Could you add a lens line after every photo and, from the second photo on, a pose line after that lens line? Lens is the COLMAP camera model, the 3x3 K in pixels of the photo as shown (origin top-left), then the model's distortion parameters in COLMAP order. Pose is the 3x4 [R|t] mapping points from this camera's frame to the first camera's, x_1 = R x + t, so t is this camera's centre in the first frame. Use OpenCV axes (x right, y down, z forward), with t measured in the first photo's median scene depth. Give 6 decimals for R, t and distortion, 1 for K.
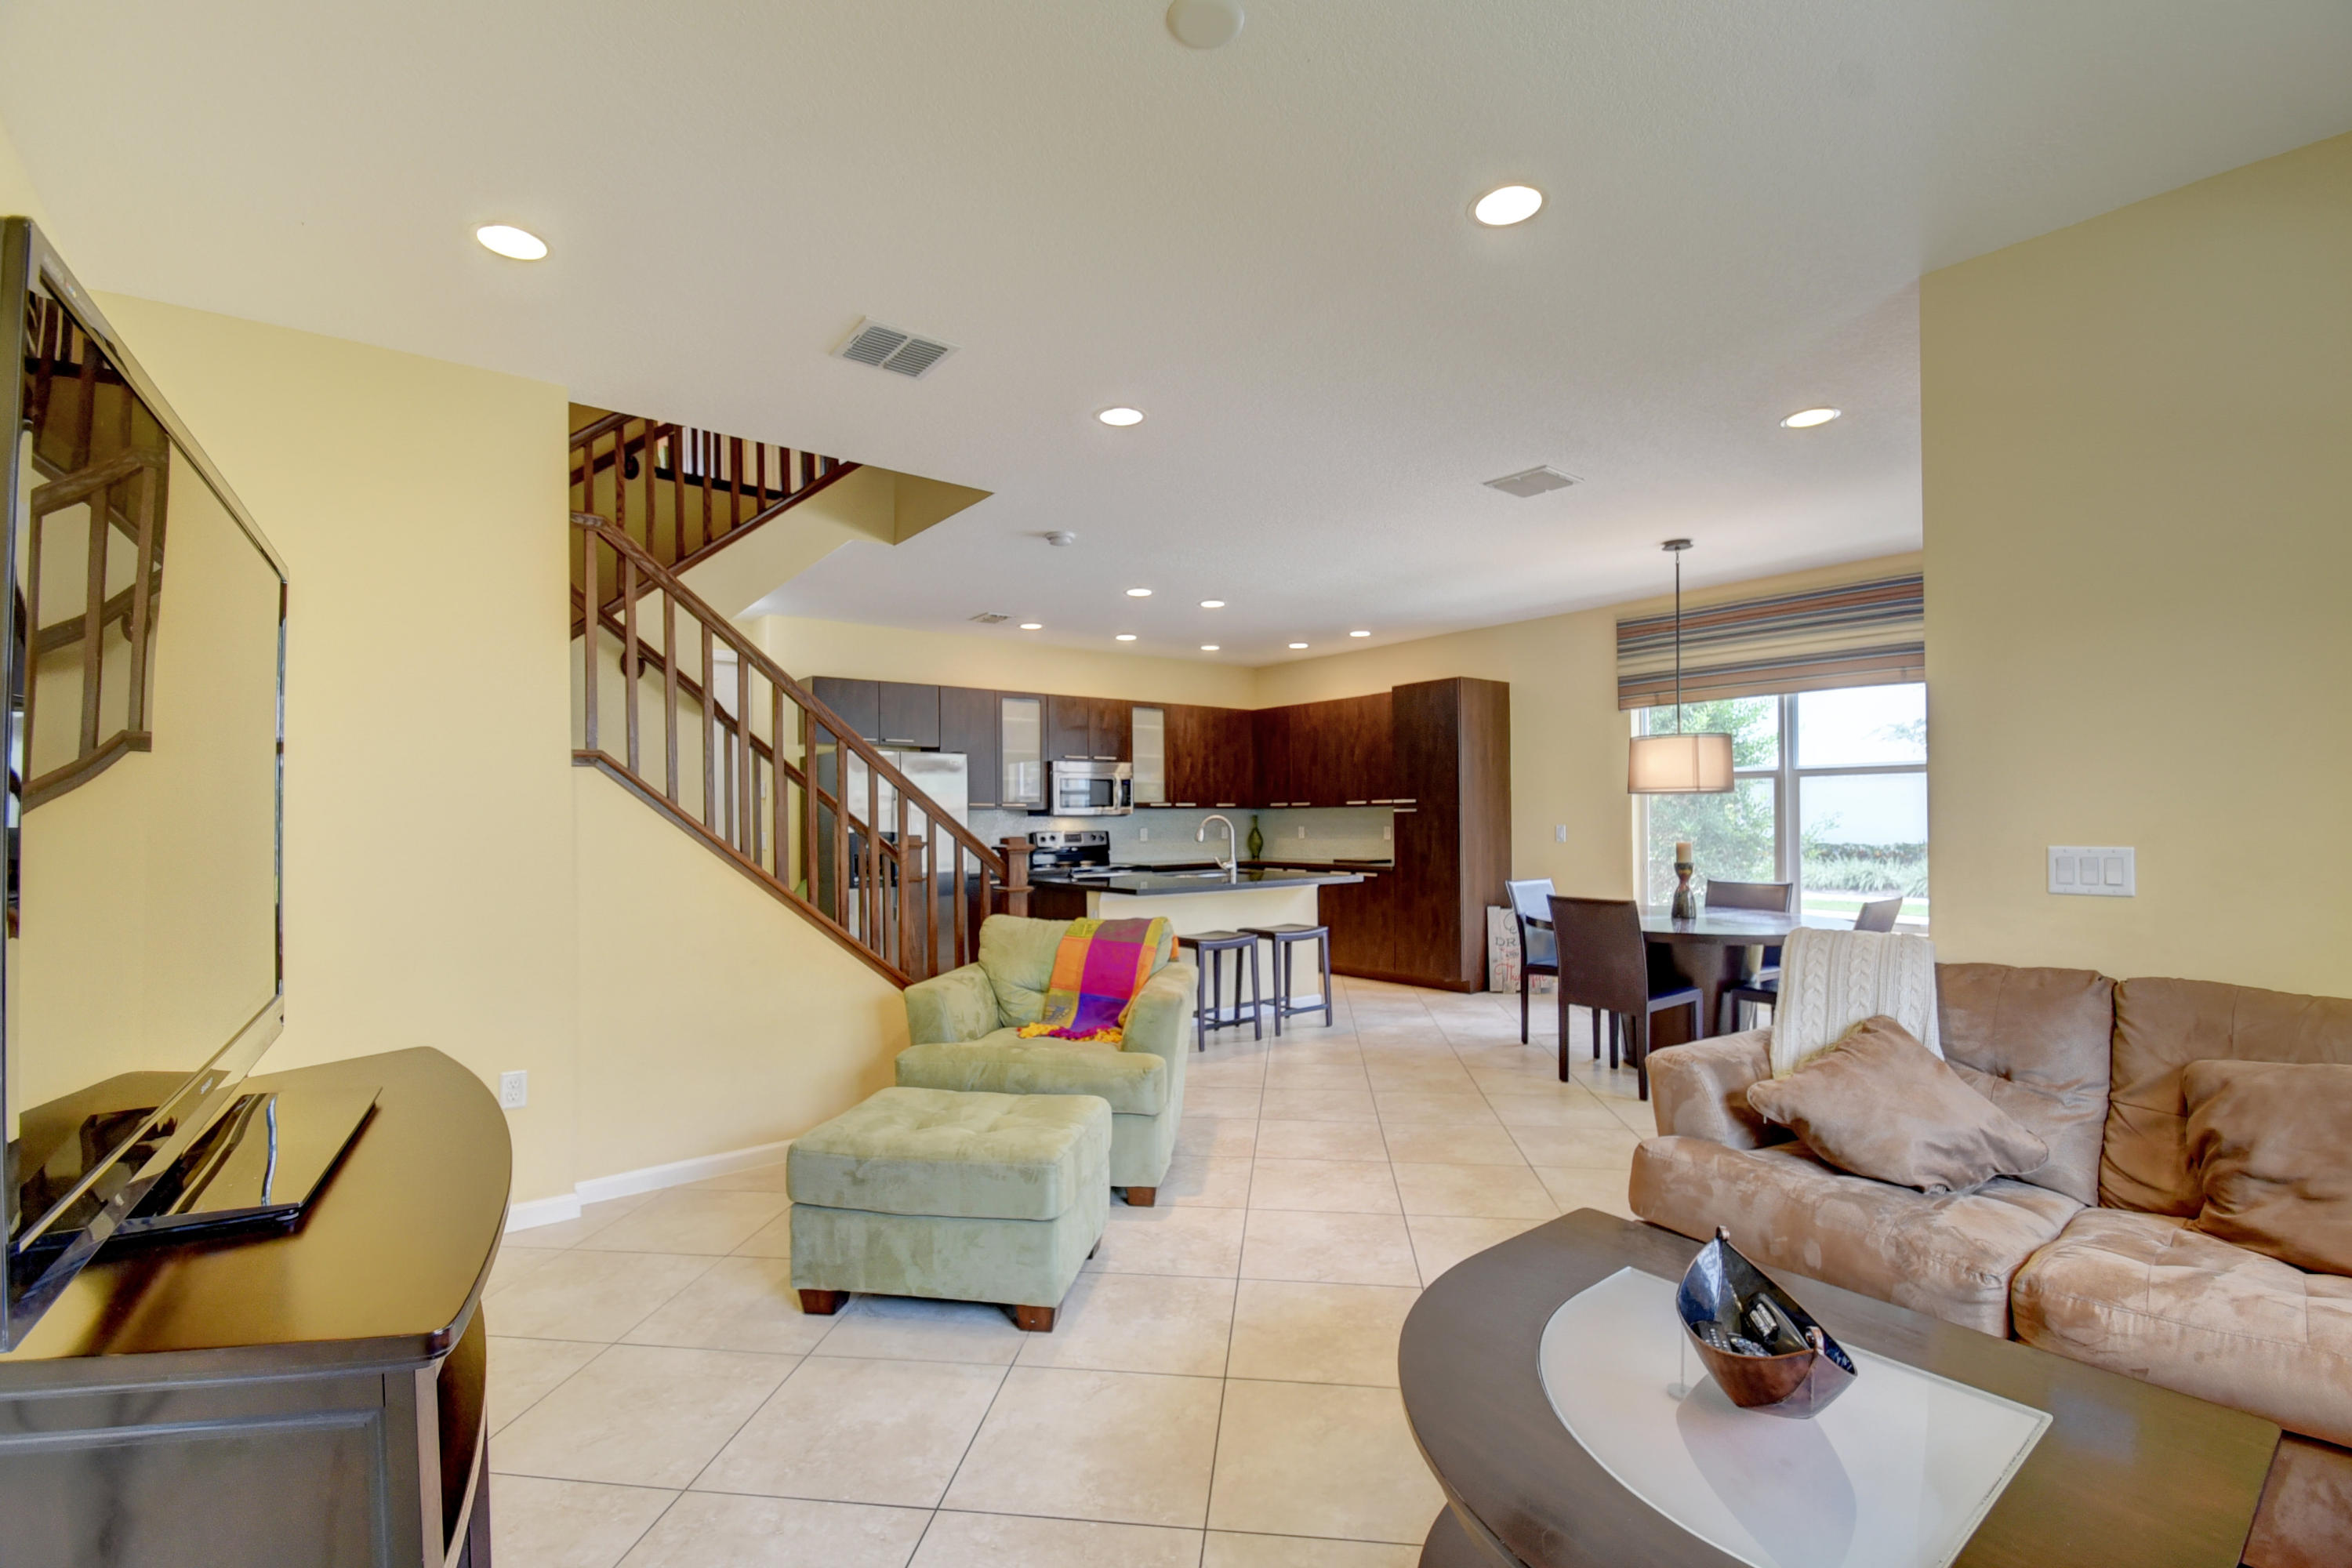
lens RADIAL K [[1033.3, 0, 1179.4], [0, 1033.3, 813.8], [0, 0, 1]] dist [0.011751, -0.015173]
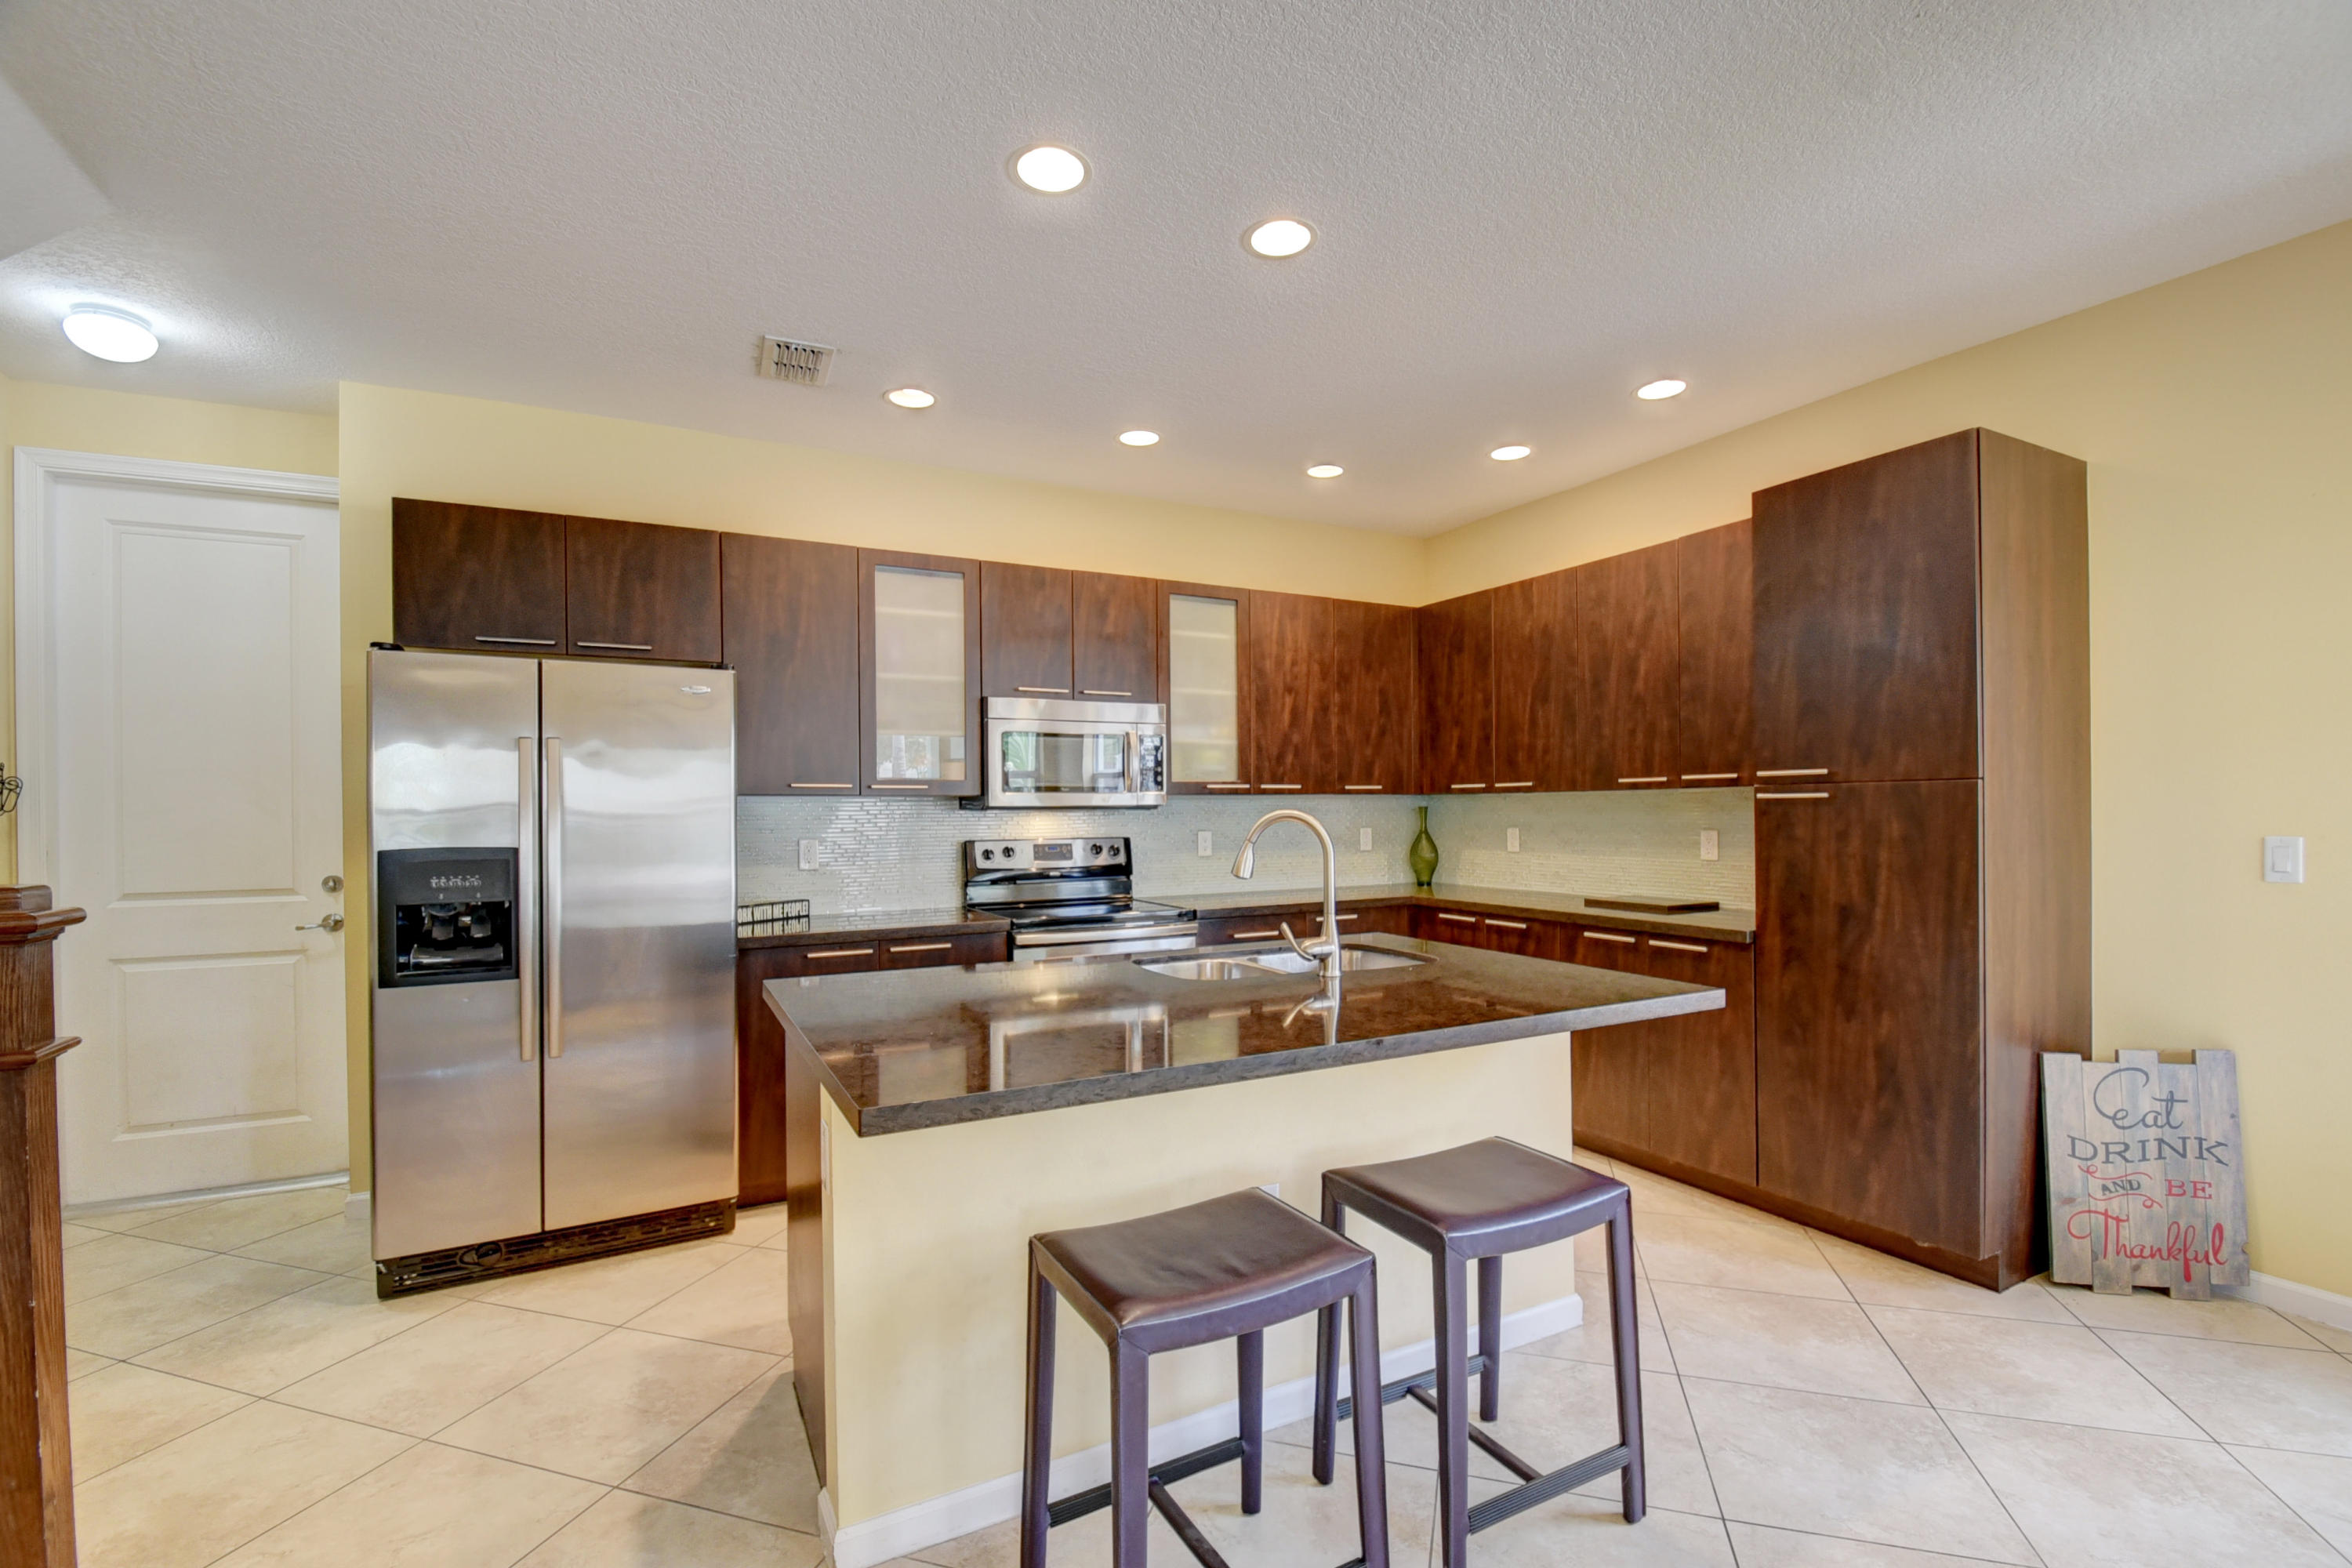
lens RADIAL K [[1033.3, 0, 1179.4], [0, 1033.3, 813.8], [0, 0, 1]] dist [0.011751, -0.015173]
pose [[0.983752, 0.001203, -0.179531, 0.054453], [0.000451, 0.999958, 0.009170, 0.000056], [0.179534, -0.009102, 0.983710, 0.538740]]
